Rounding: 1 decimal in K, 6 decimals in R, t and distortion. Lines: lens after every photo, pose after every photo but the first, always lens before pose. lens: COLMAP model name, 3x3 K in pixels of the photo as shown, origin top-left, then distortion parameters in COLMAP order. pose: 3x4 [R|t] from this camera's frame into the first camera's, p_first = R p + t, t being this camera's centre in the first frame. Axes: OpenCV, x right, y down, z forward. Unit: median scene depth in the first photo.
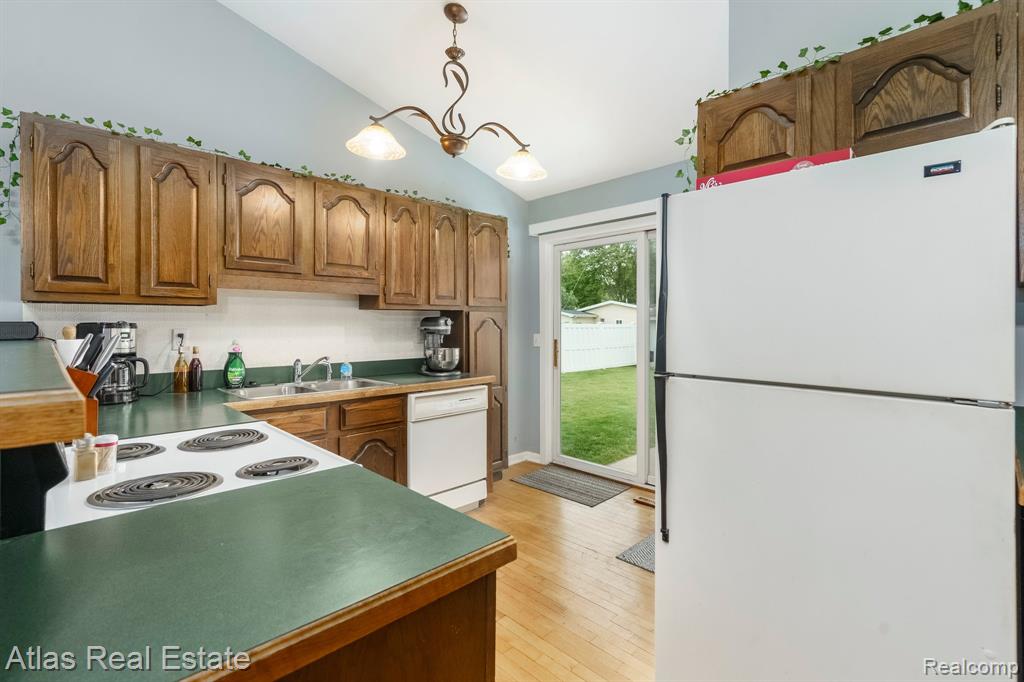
lens RADIAL K [[465.1, 0, 502.3], [0, 465.1, 320.5], [0, 0, 1]] dist [0.003656, 0.002291]
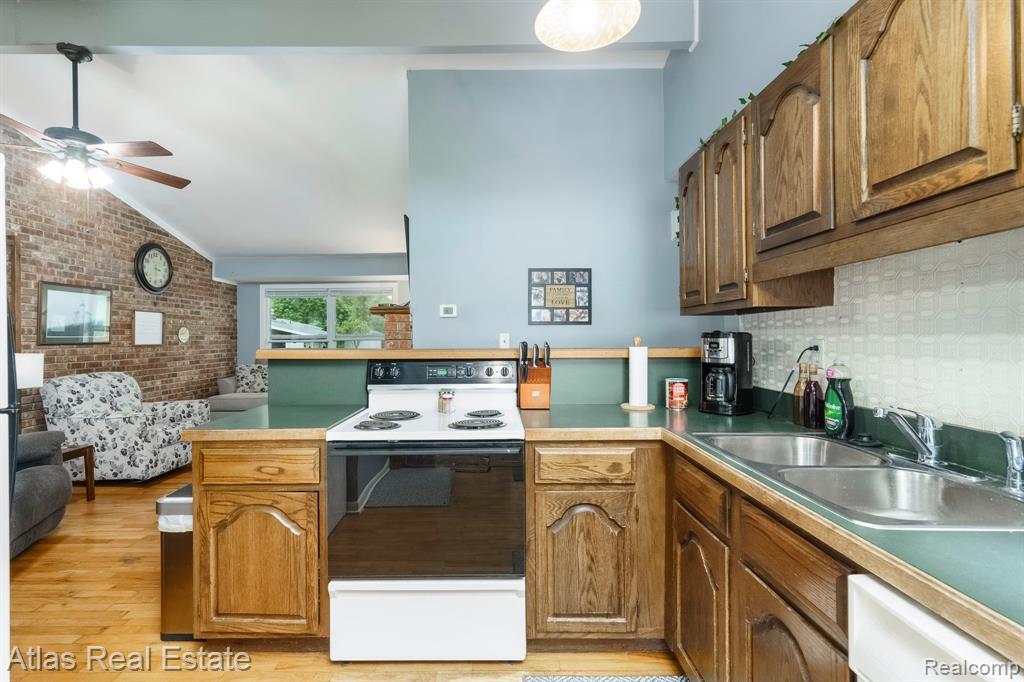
lens RADIAL K [[465.1, 0, 492.7], [0, 465.1, 336.3], [0, 0, 1]] dist [0.003656, 0.002291]
pose [[-0.700086, 0.005638, -0.714037, 0.177408], [0.014895, 0.999867, -0.006709, 0.010709], [0.713904, -0.015332, -0.700076, 1.106937]]
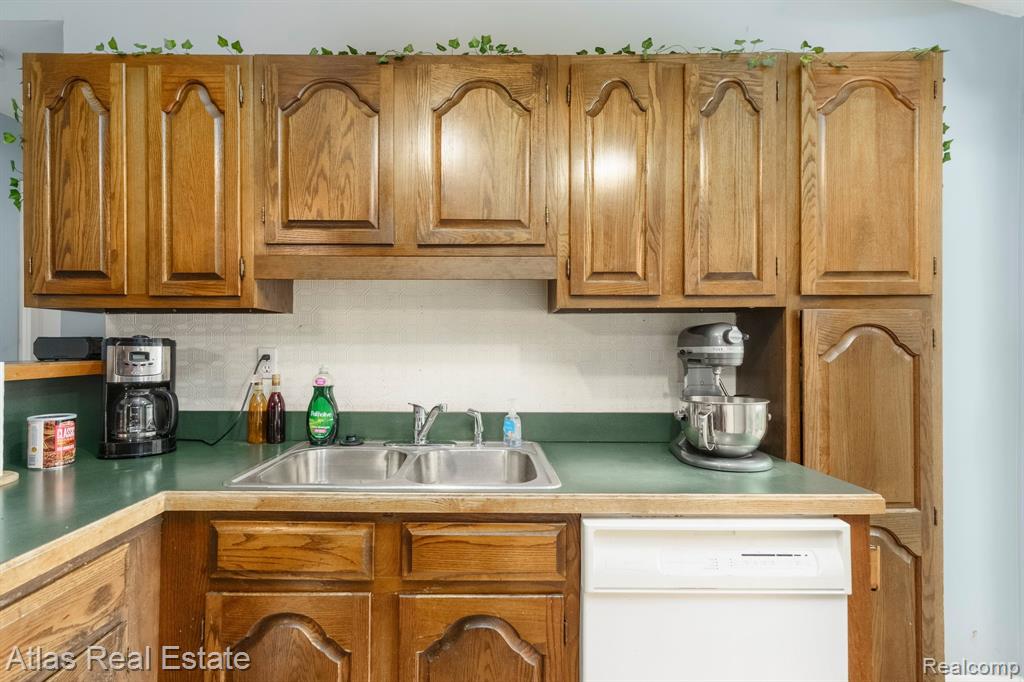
lens RADIAL K [[465.1, 0, 484.0], [0, 465.1, 346.0], [0, 0, 1]] dist [0.003656, 0.002291]
pose [[0.719325, 0.002453, -0.694669, 0.012196], [0.002337, 0.999980, 0.005951, 0.011715], [0.694670, -0.005904, 0.719305, 0.703818]]
